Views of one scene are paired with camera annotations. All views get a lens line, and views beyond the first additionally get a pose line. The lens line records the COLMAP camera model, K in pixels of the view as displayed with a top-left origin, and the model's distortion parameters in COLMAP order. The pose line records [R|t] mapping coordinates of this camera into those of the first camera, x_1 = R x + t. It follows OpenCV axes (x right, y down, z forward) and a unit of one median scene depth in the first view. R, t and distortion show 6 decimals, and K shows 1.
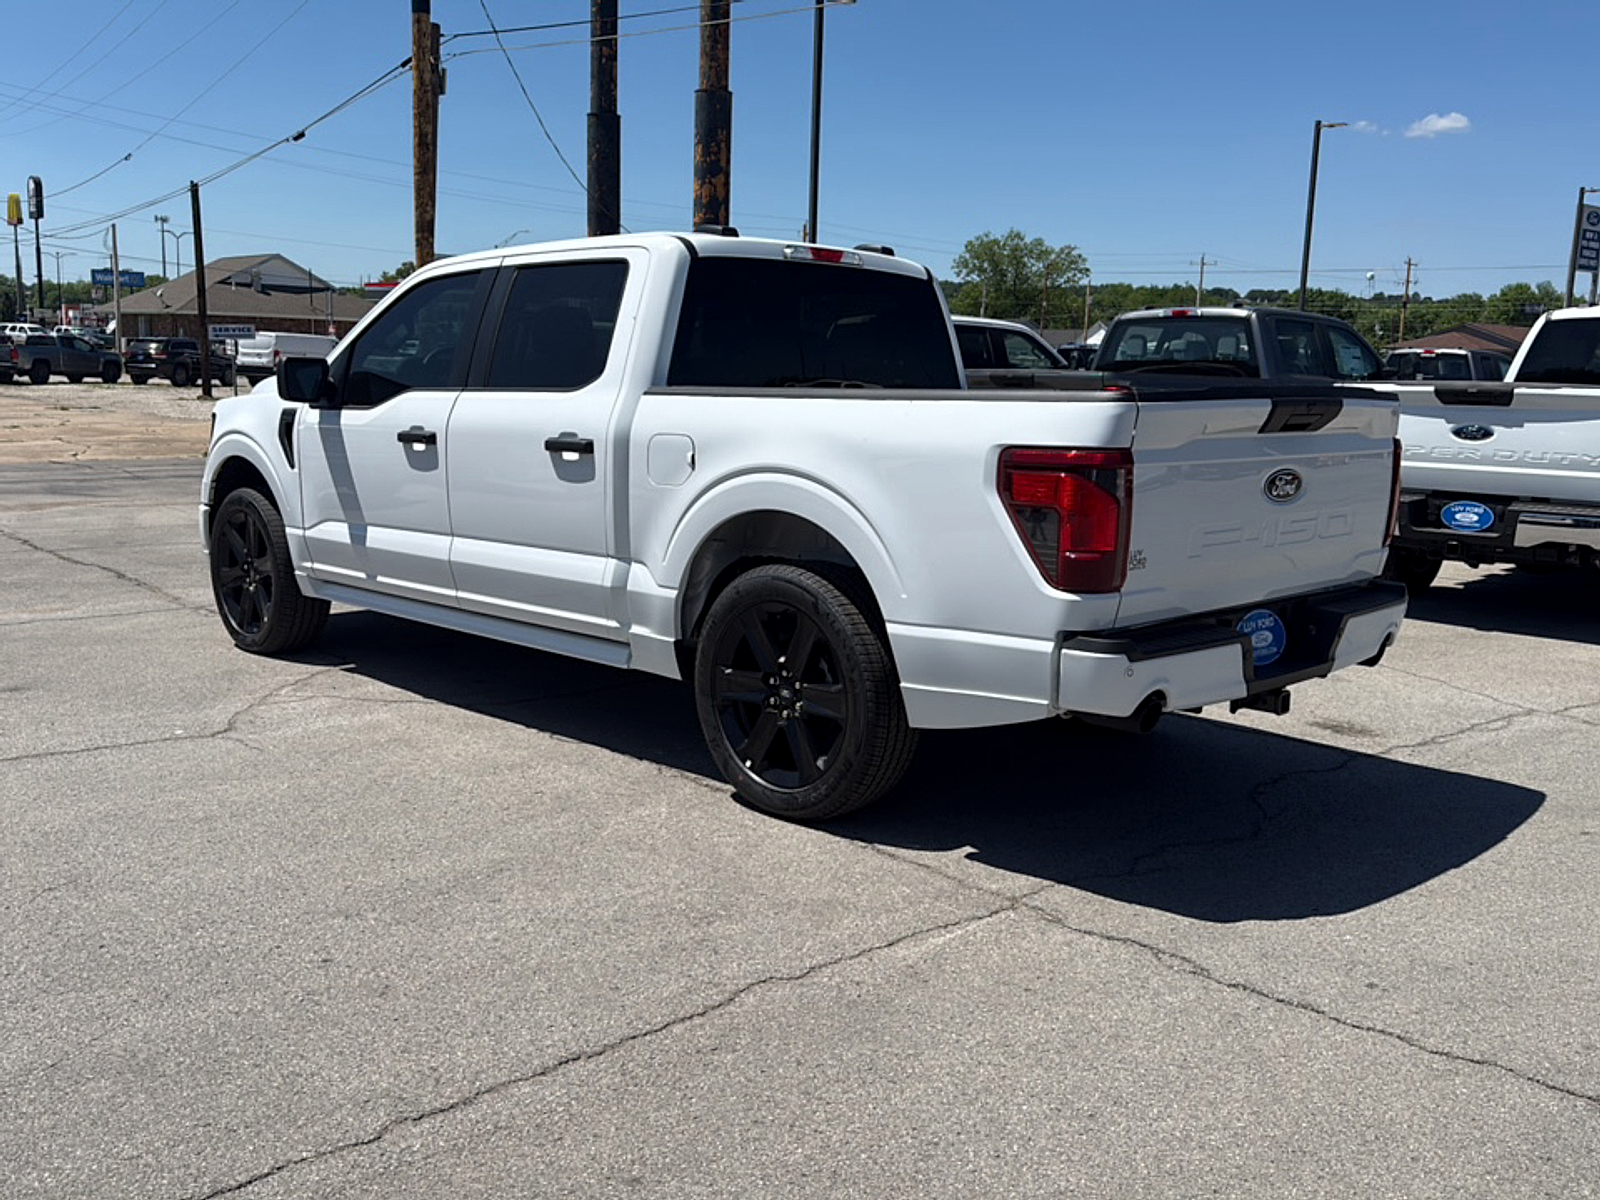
lens RADIAL K [[1428.9, 0, 807.2], [0, 1428.9, 596.0], [0, 0, 1]] dist [0.147211, -0.263970]
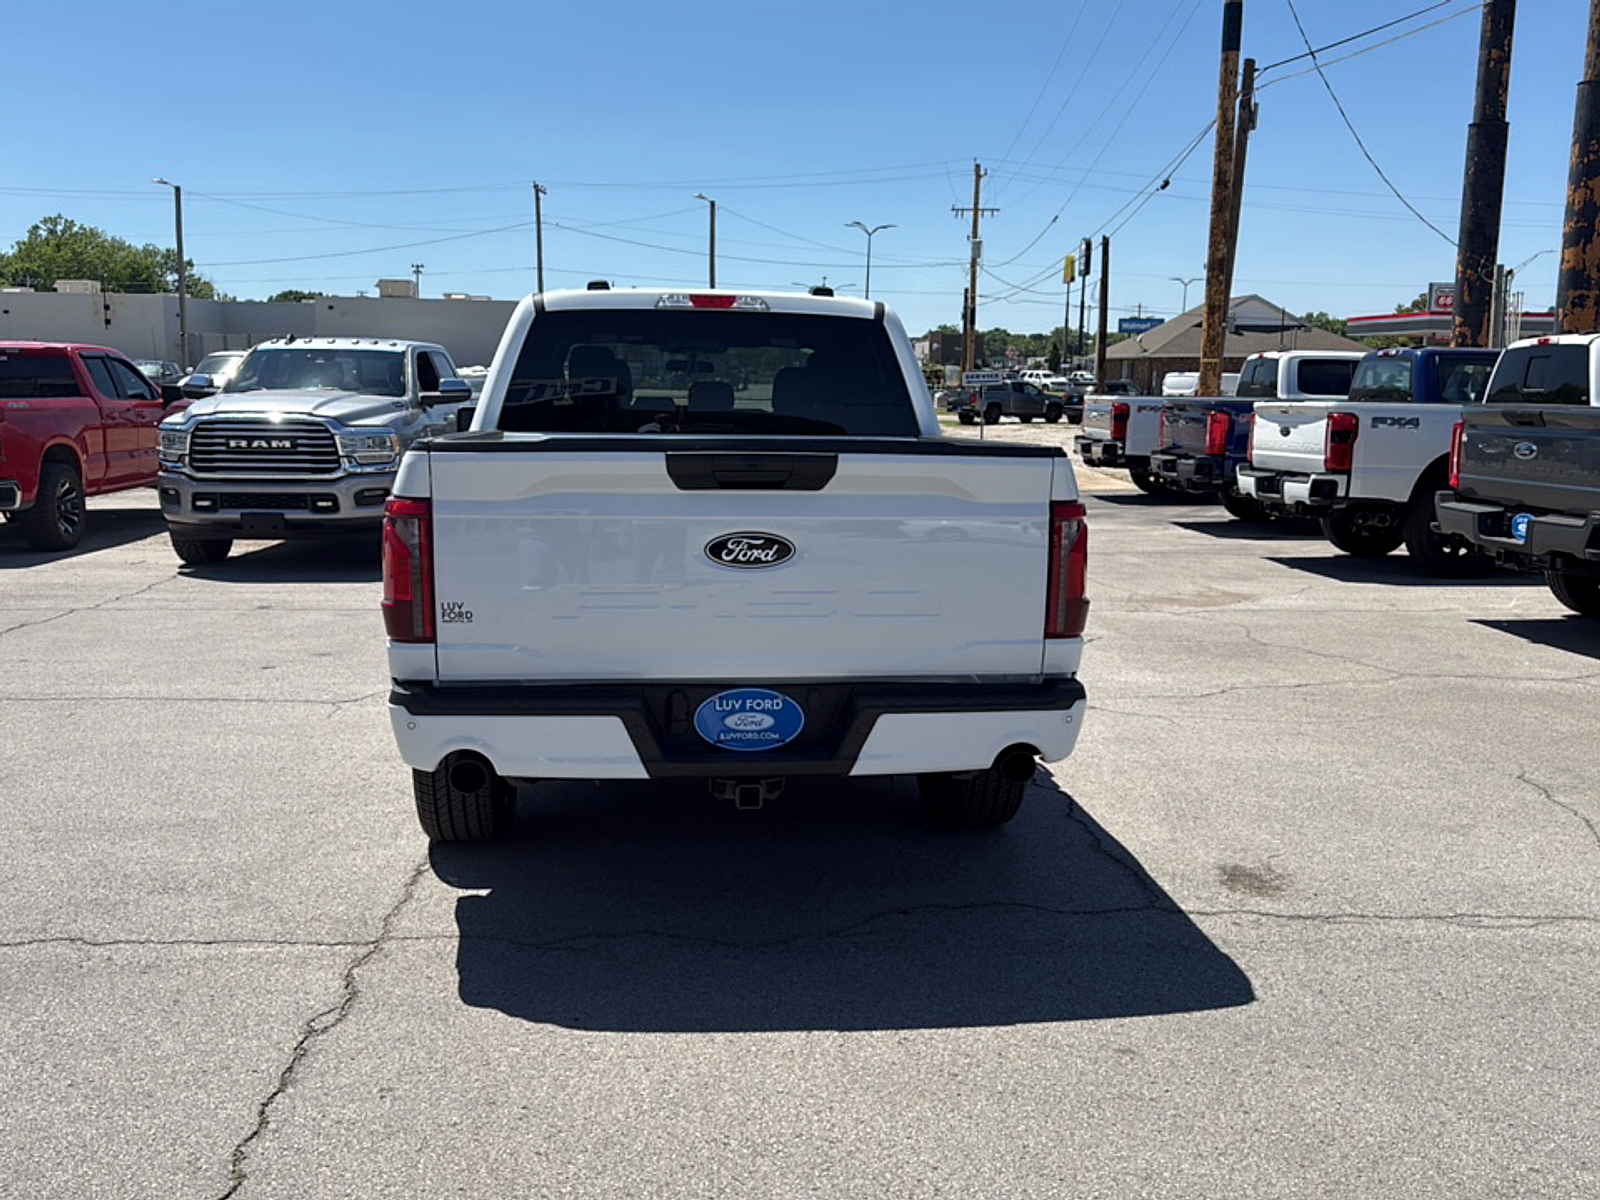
lens RADIAL K [[1428.9, 0, 807.2], [0, 1428.9, 596.0], [0, 0, 1]] dist [0.147211, -0.263970]
pose [[0.773800, 0.076184, -0.628832, 0.679156], [-0.091708, 0.995756, 0.007788, -0.043647], [0.626757, 0.051642, 0.777502, 0.259245]]
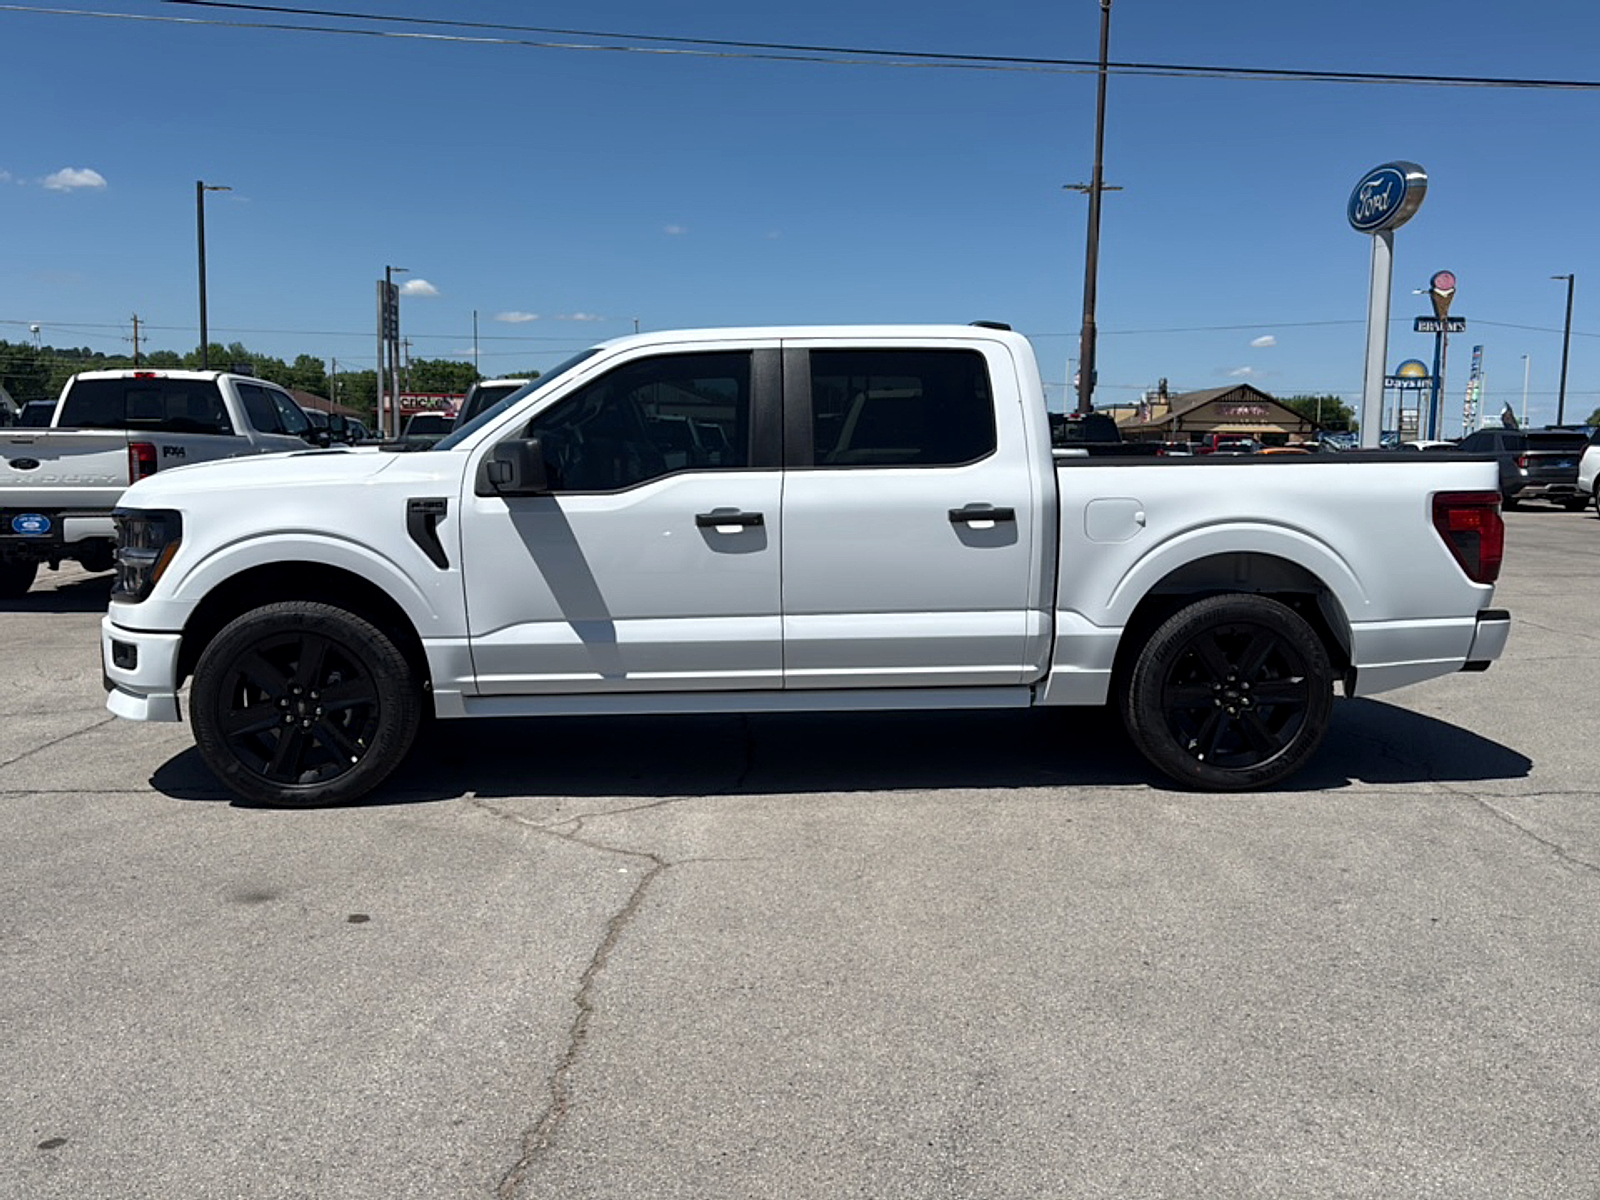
lens RADIAL K [[1428.9, 0, 807.2], [0, 1428.9, 596.0], [0, 0, 1]] dist [0.147211, -0.263970]
pose [[0.655584, -0.093339, 0.749331, -0.971875], [0.121476, 0.992443, 0.017343, -0.069698], [-0.745287, 0.079656, 0.661969, 0.330396]]
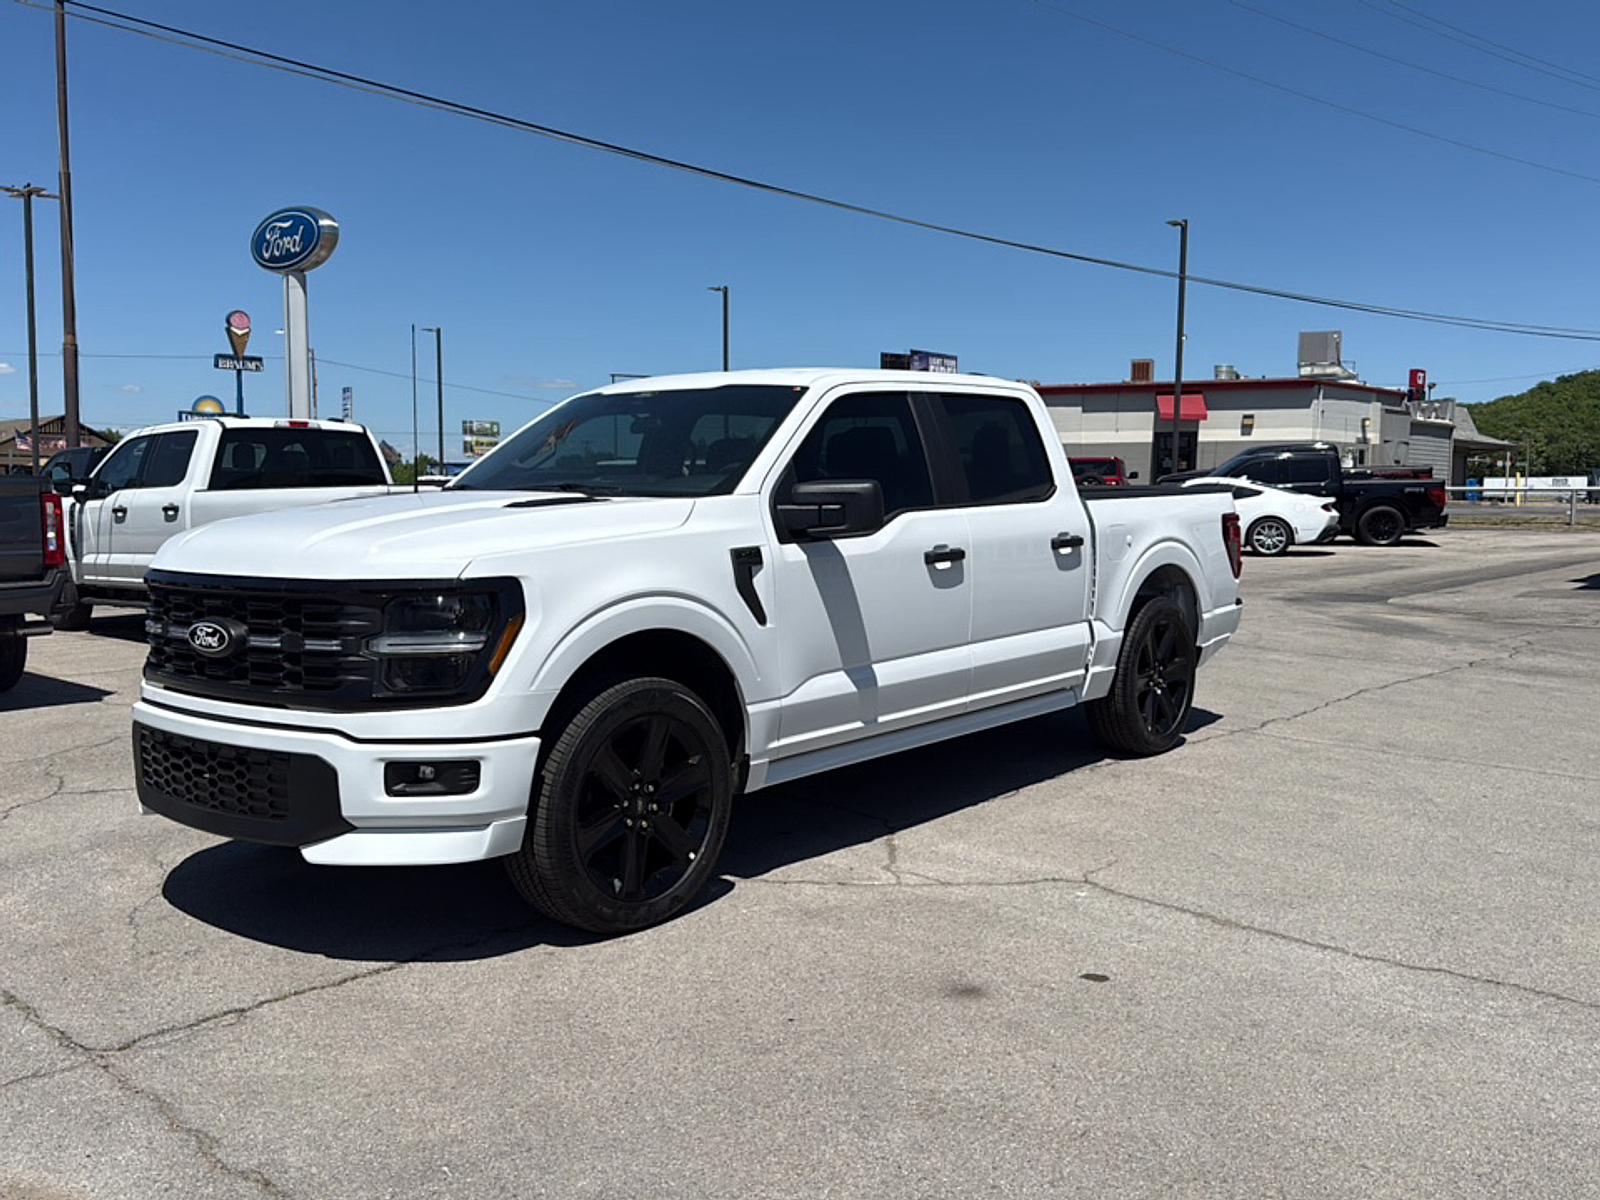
lens RADIAL K [[1428.9, 0, 807.2], [0, 1428.9, 596.0], [0, 0, 1]] dist [0.147211, -0.263970]
pose [[-0.092135, -0.097004, 0.991010, -1.262653], [0.153462, 0.981970, 0.110387, -0.208792], [-0.983850, 0.162253, -0.075587, 1.184311]]
